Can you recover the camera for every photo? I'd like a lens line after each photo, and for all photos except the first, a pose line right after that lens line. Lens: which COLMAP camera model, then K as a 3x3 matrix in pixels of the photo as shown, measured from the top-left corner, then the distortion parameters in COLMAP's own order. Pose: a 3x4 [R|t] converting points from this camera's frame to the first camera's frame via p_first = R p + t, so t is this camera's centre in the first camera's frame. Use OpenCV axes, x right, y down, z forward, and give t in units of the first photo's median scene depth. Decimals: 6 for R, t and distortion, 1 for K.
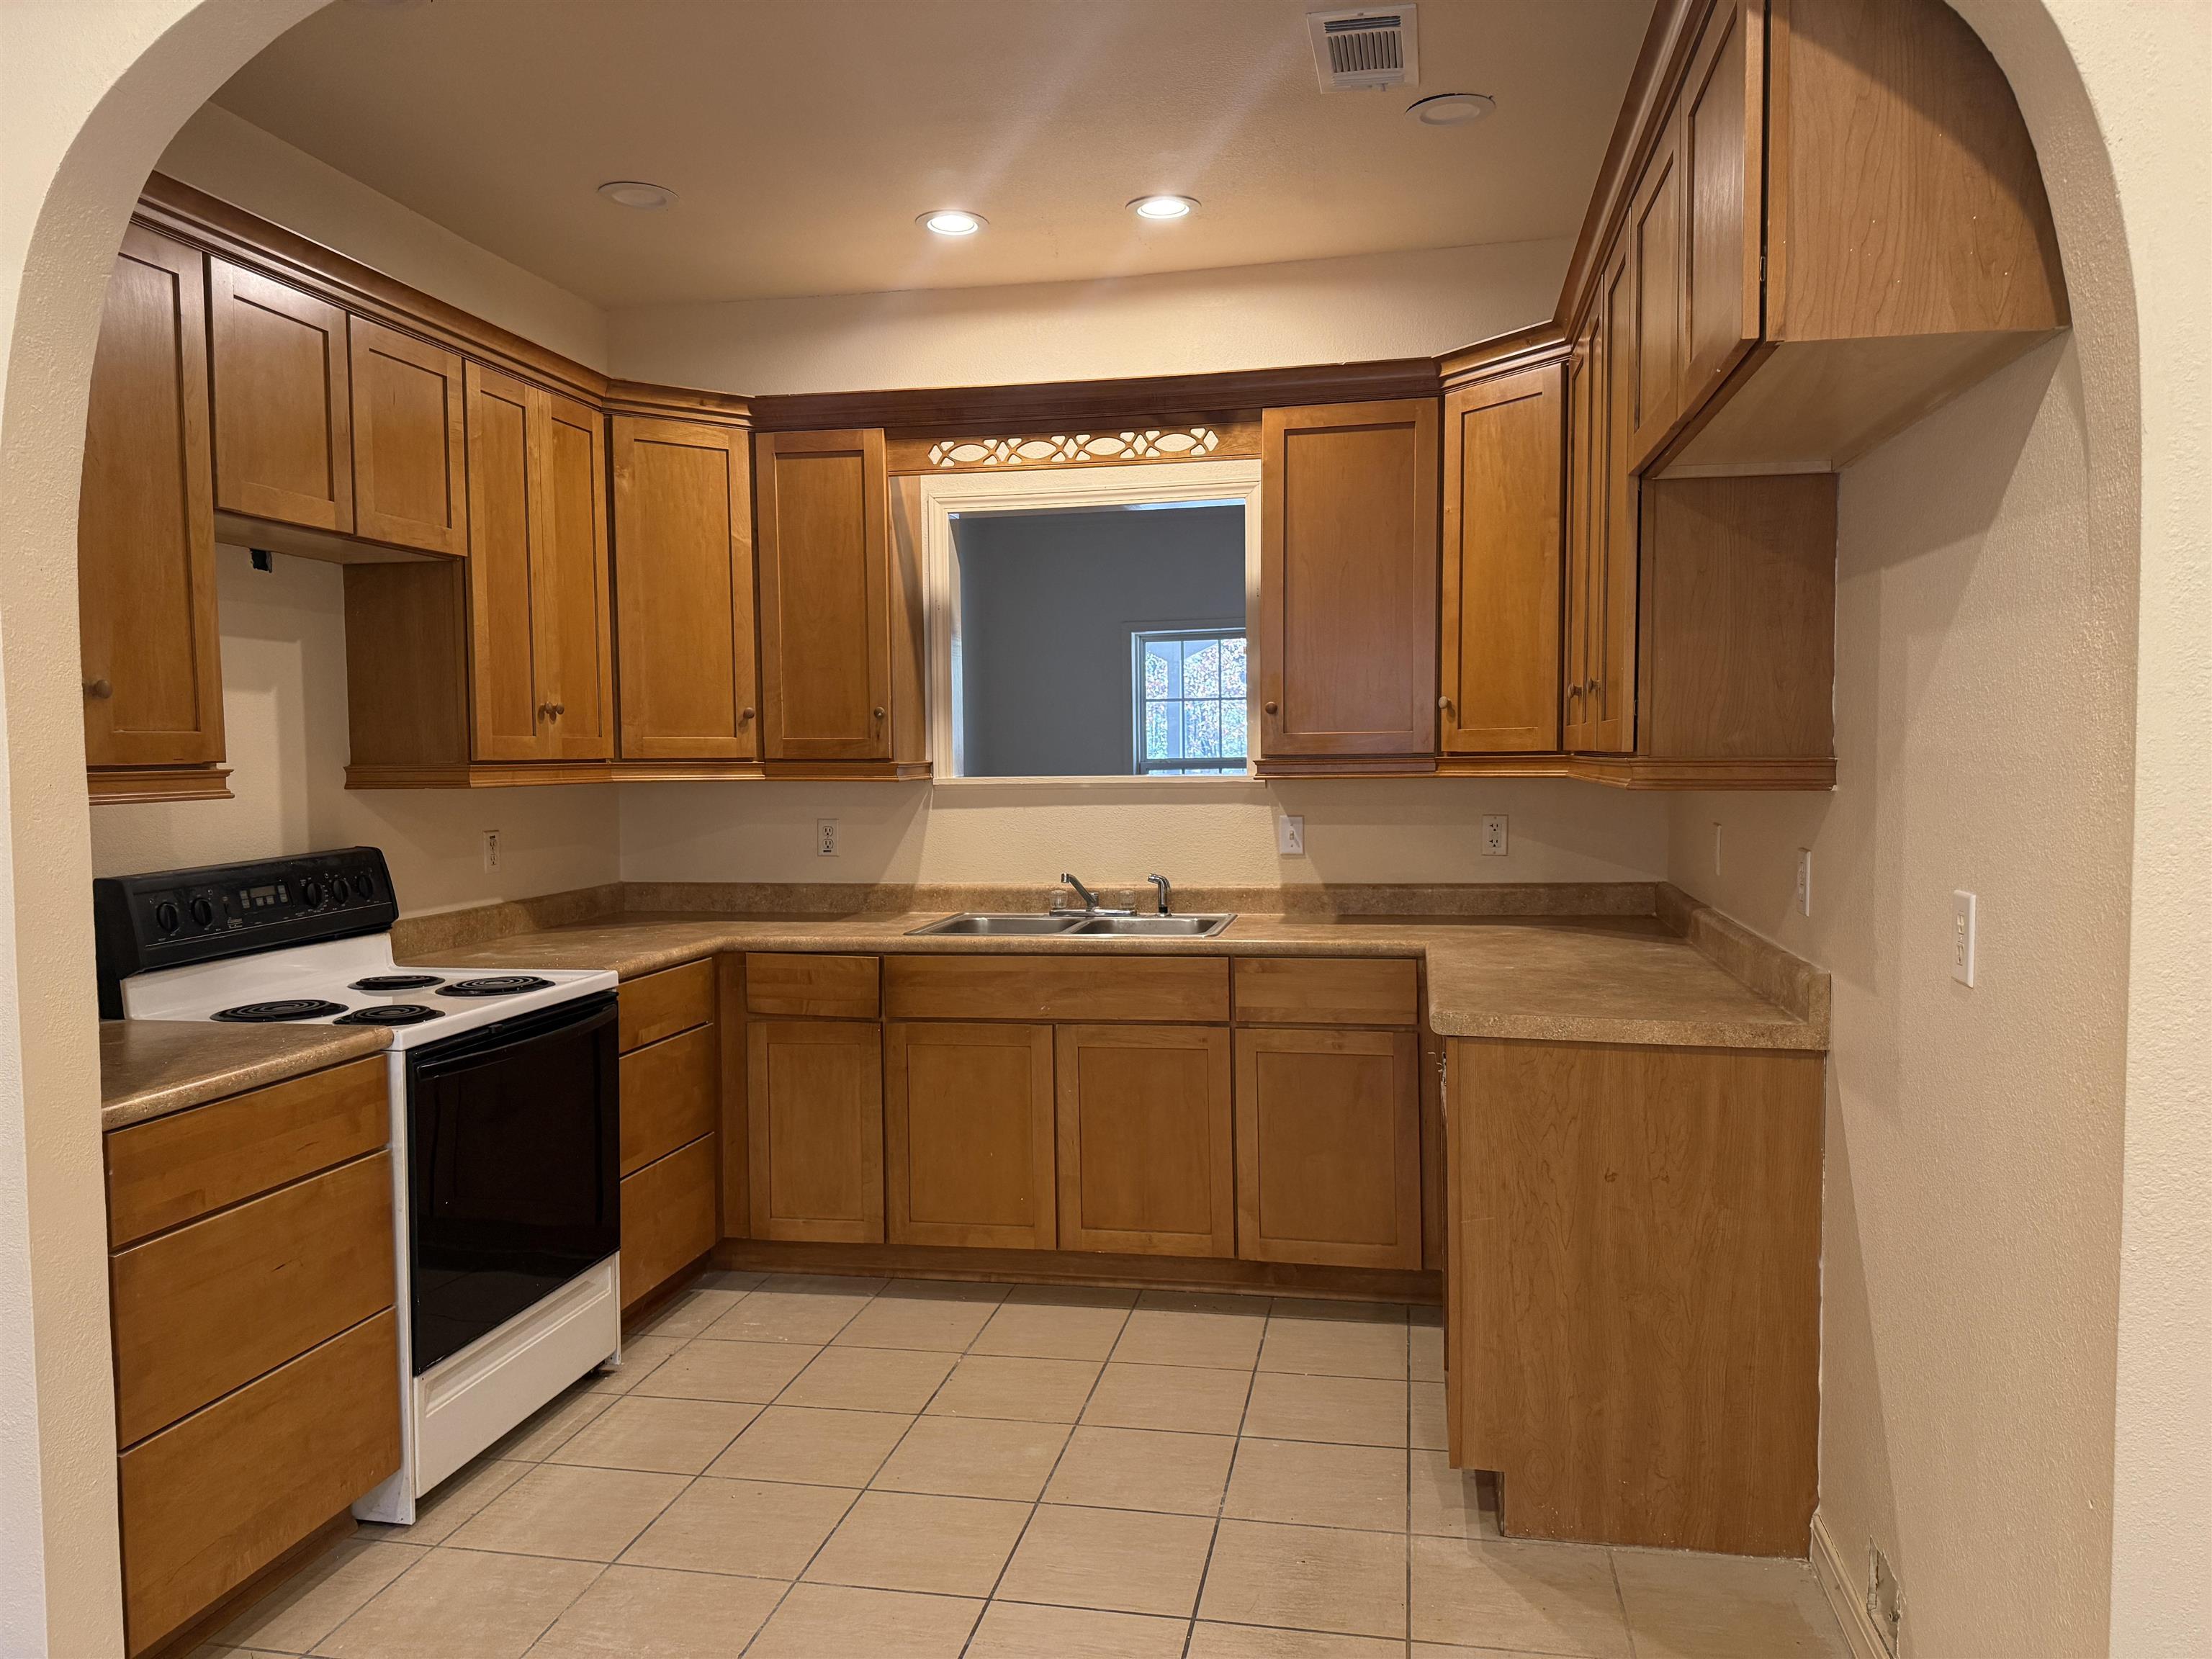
lens RADIAL K [[1531.7, 0, 1106.0], [0, 1531.7, 829.5], [0, 0, 1]] dist [0.116569, -0.214243]
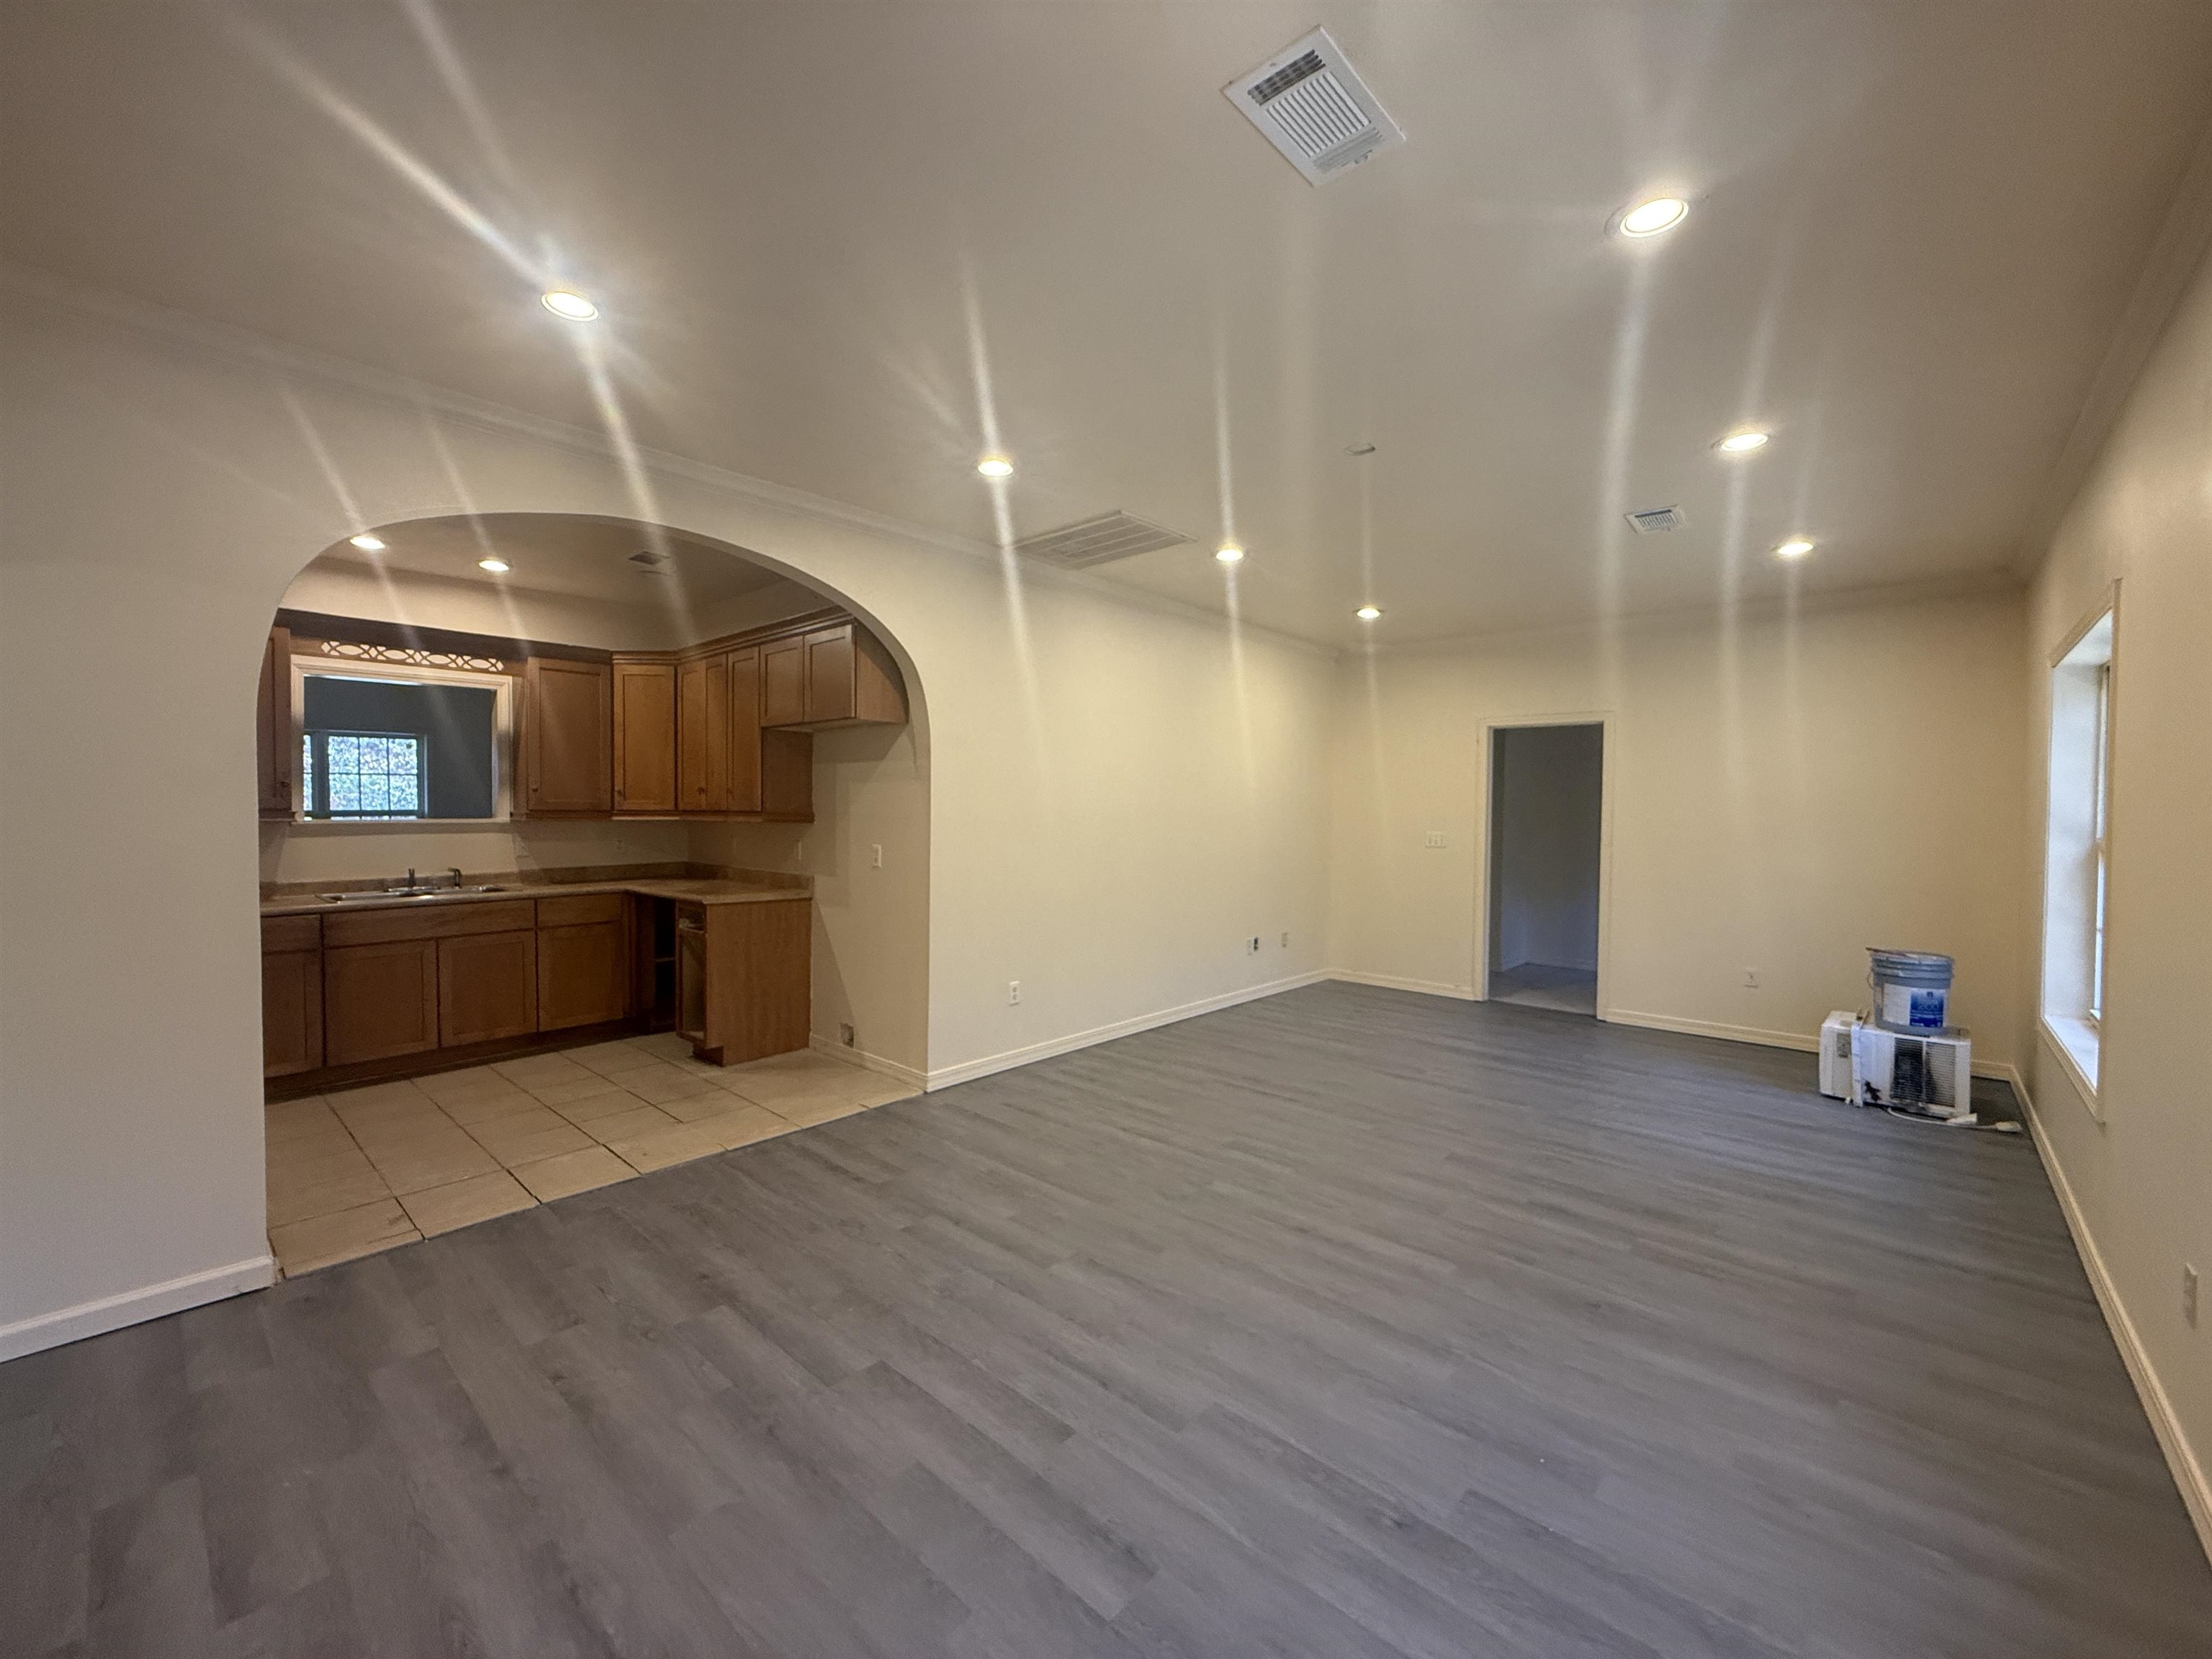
lens RADIAL K [[881.5, 0, 1099.9], [0, 881.5, 828.6], [0, 0, 1]] dist [0.000192, -0.000300]
pose [[0.517167, -0.004812, 0.855871, -0.583640], [0.031026, 0.999432, -0.013129, 0.021487], [-0.855322, 0.033344, 0.517023, -0.377067]]
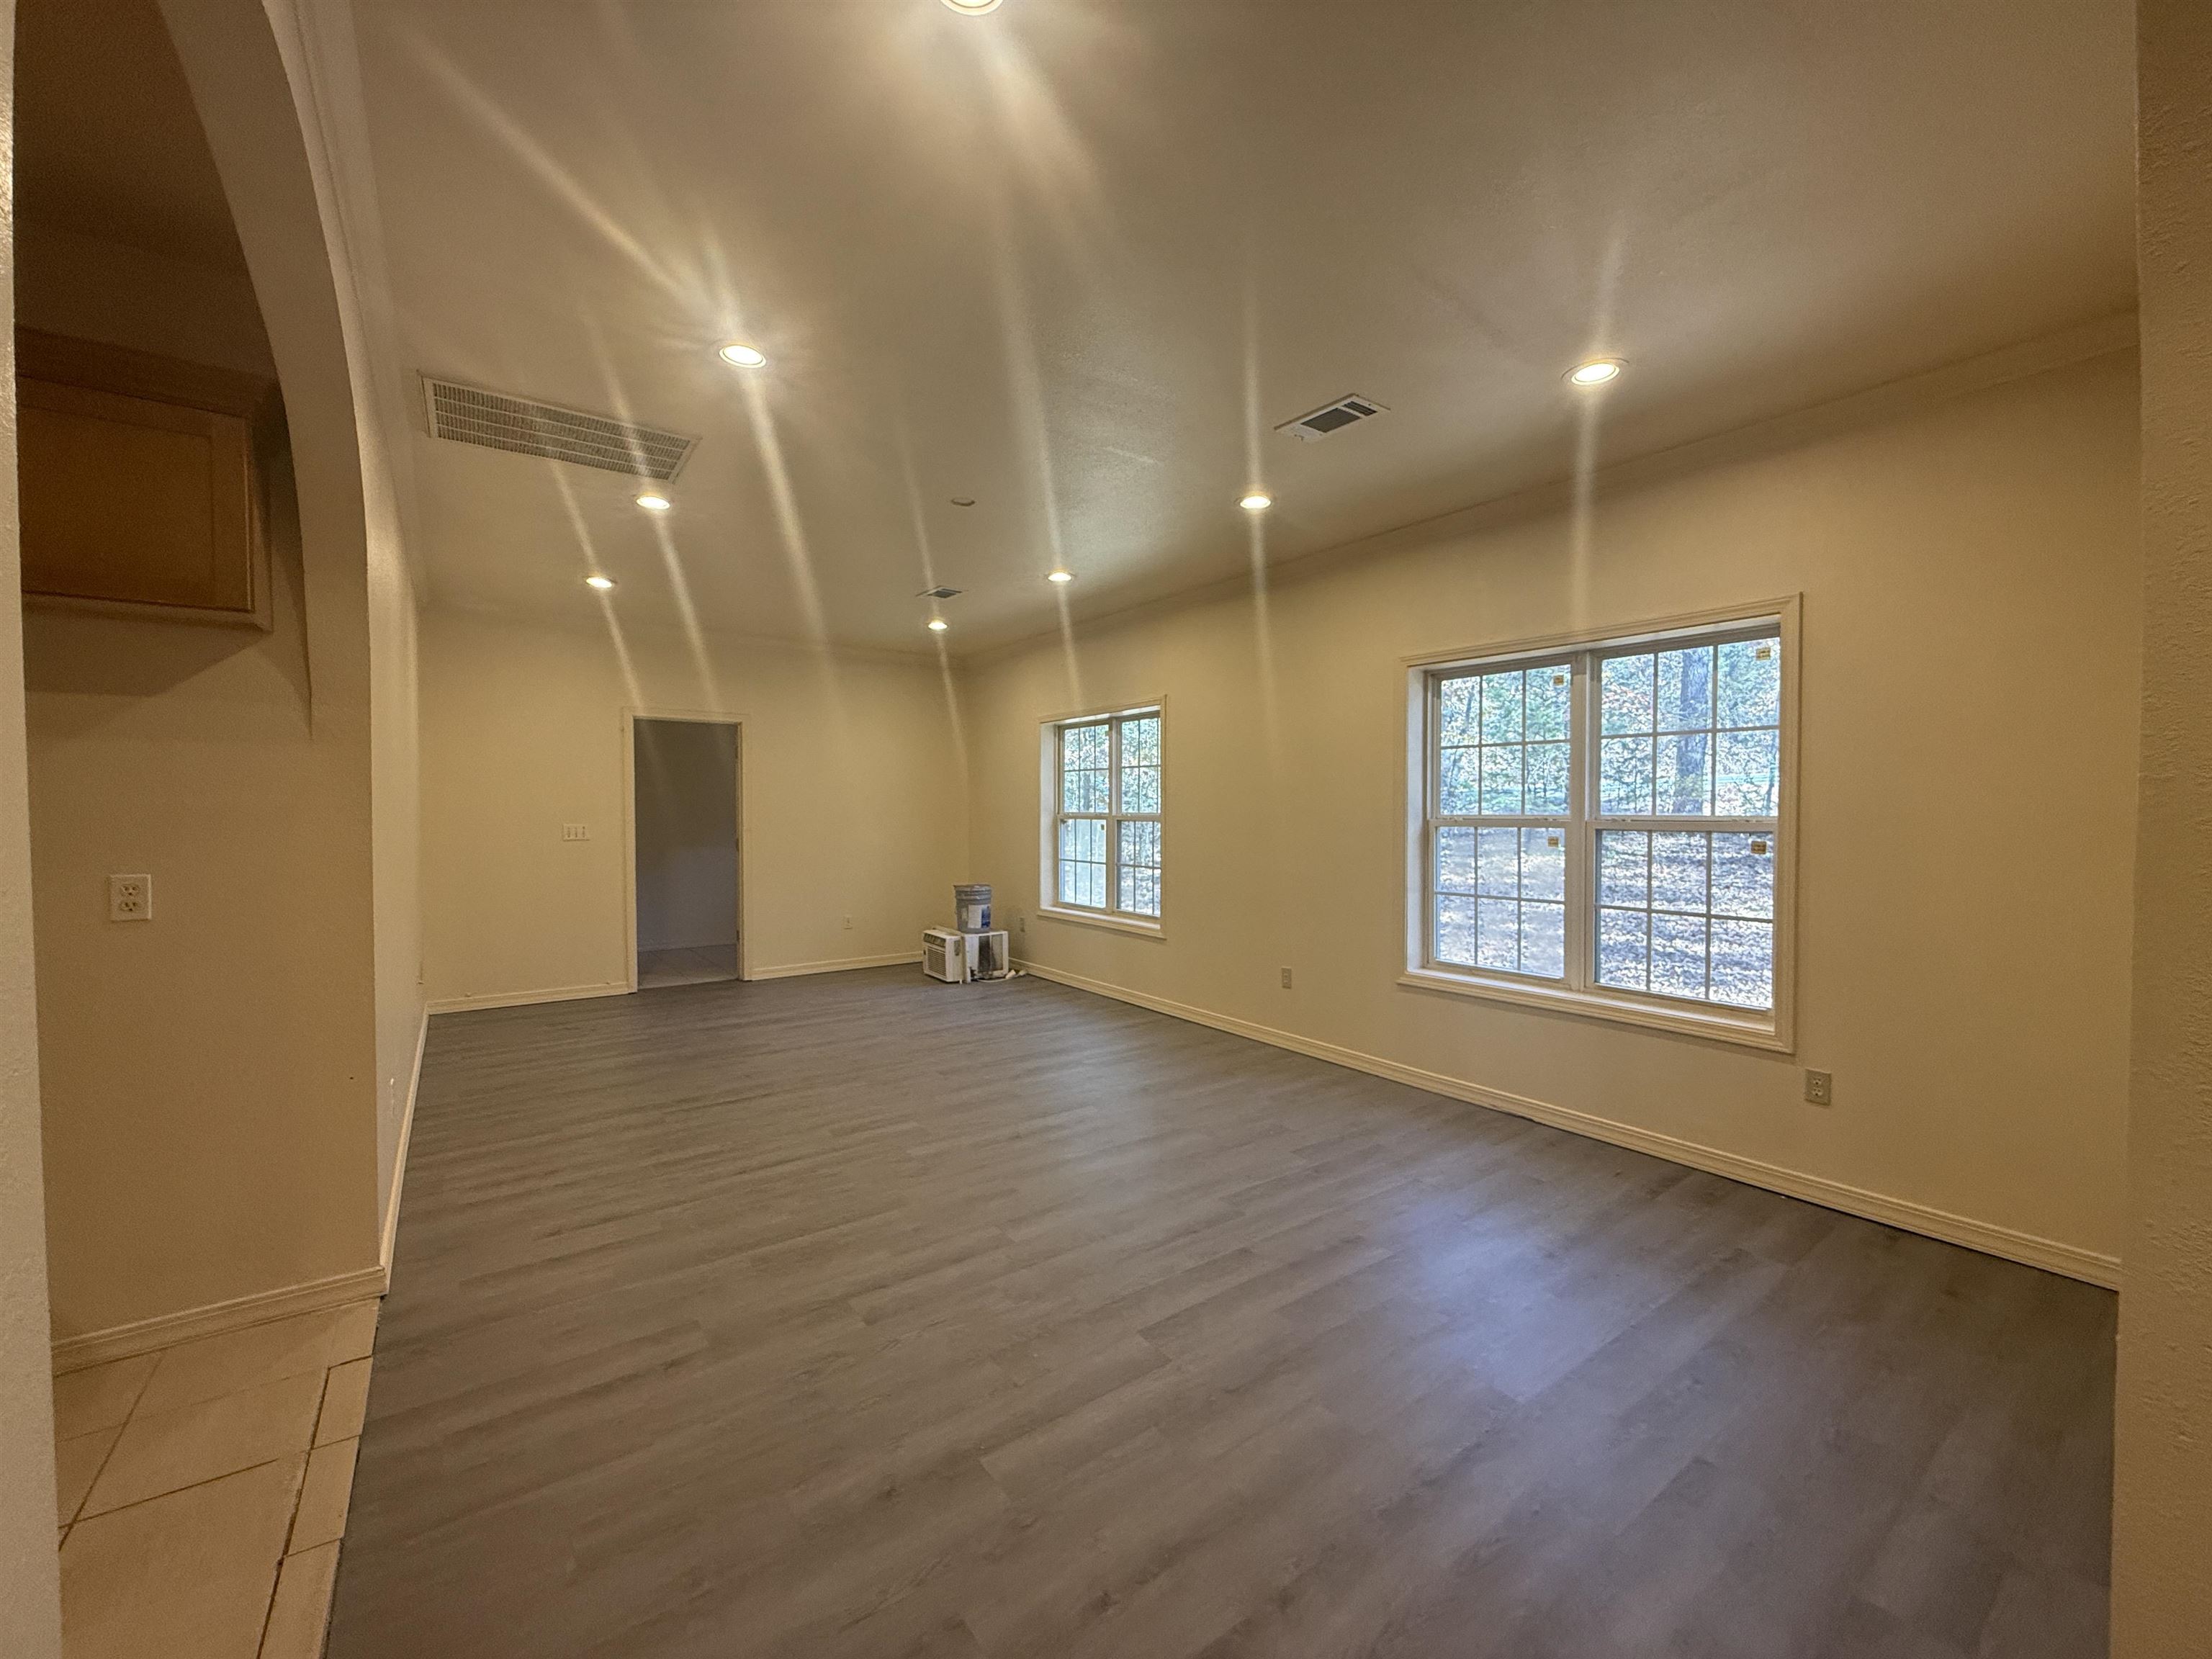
lens RADIAL K [[881.5, 0, 1099.9], [0, 881.5, 828.6], [0, 0, 1]] dist [0.000192, -0.000300]
pose [[-0.729809, -0.006953, 0.683616, -0.550080], [0.043734, 0.997425, 0.056833, -0.014660], [-0.682251, 0.071374, -0.727626, 0.475606]]
